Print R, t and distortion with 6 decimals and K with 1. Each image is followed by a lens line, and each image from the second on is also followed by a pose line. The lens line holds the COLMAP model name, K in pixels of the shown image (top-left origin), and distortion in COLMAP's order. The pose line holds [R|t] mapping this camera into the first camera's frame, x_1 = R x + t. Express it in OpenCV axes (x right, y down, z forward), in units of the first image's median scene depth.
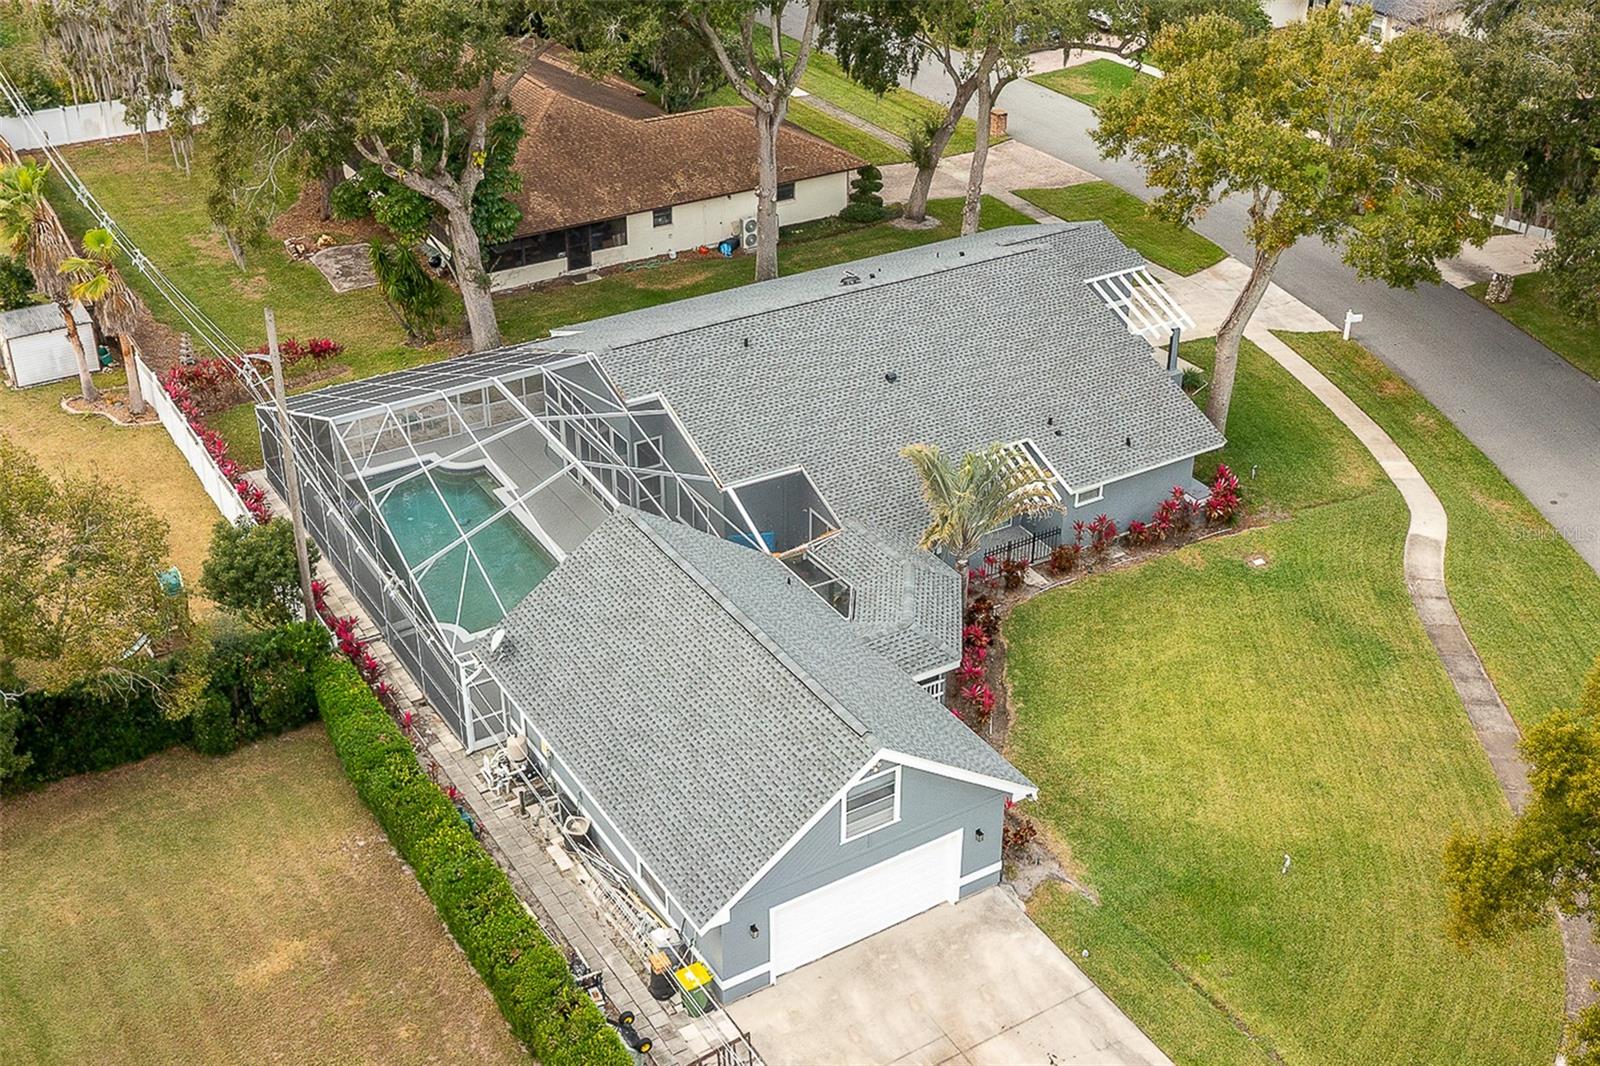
lens RADIAL K [[1799.8, 0, 844.4], [0, 1799.8, 498.2], [0, 0, 1]] dist [-0.014141, 0.008032]
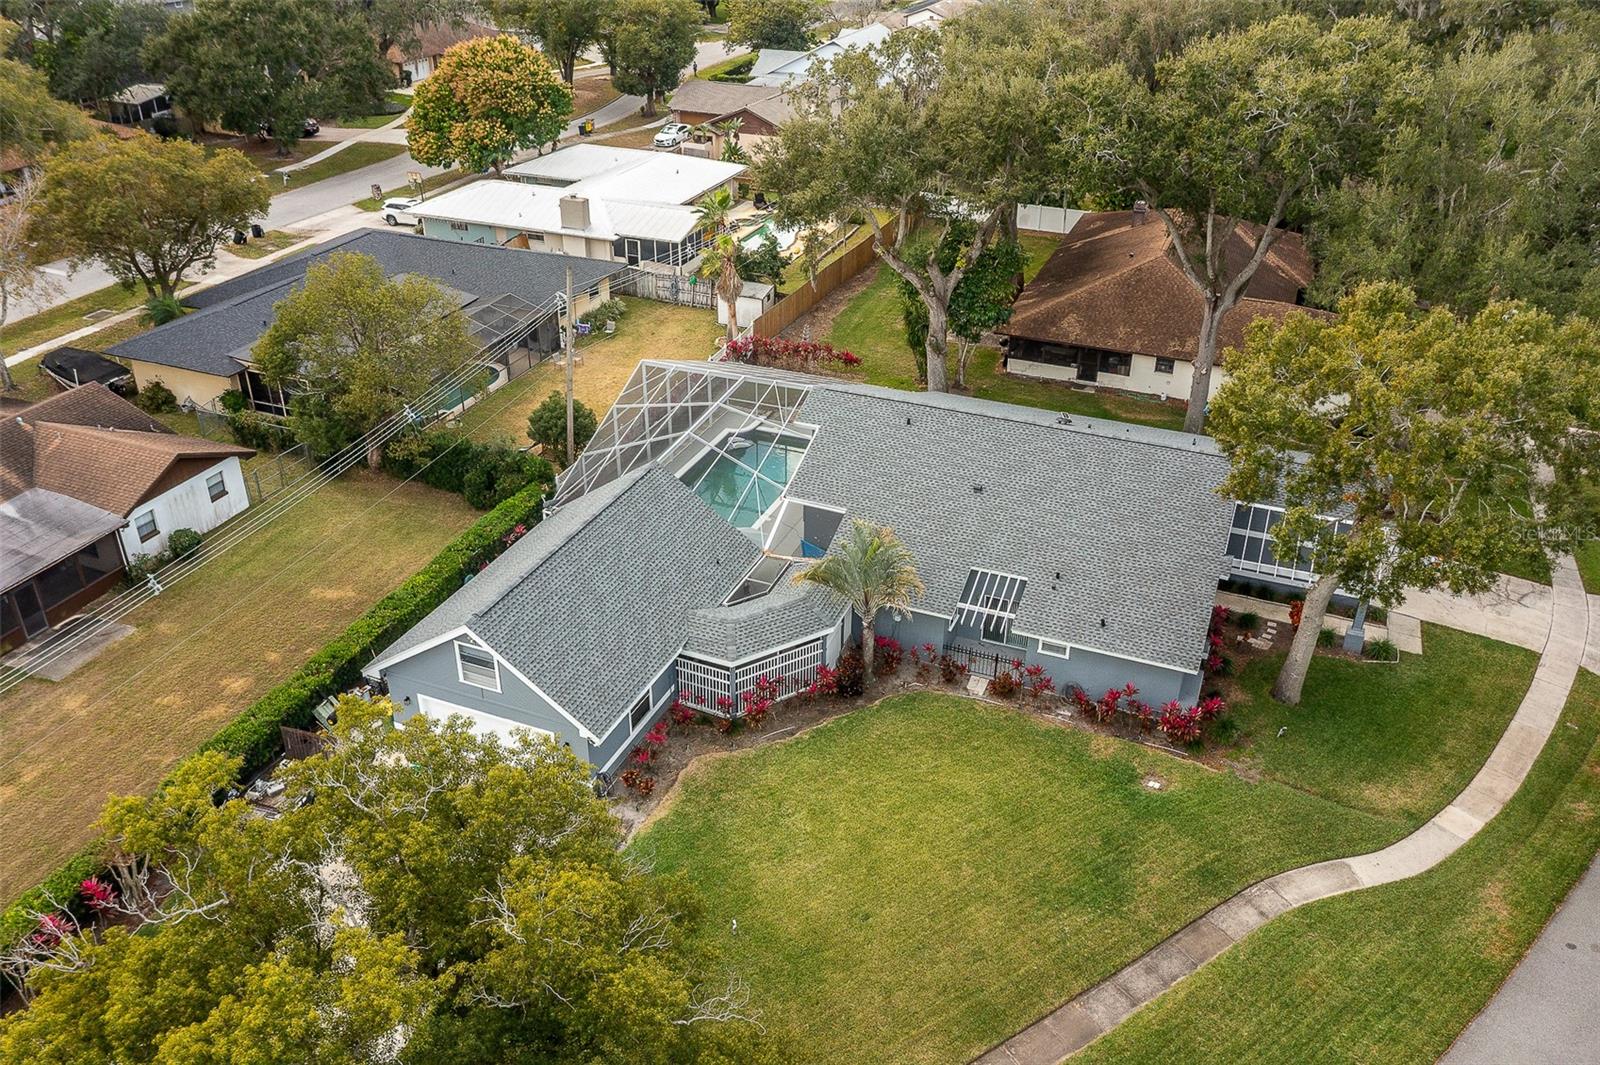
lens RADIAL K [[1280.4, 0, 800.2], [0, 1280.4, 526.4], [0, 0, 1]] dist [-0.004910, 0.004994]
pose [[0.573863, 0.391009, -0.719578, 0.640313], [-0.402007, 0.900008, 0.168452, -0.153477], [0.713492, 0.192607, 0.673670, 0.362455]]
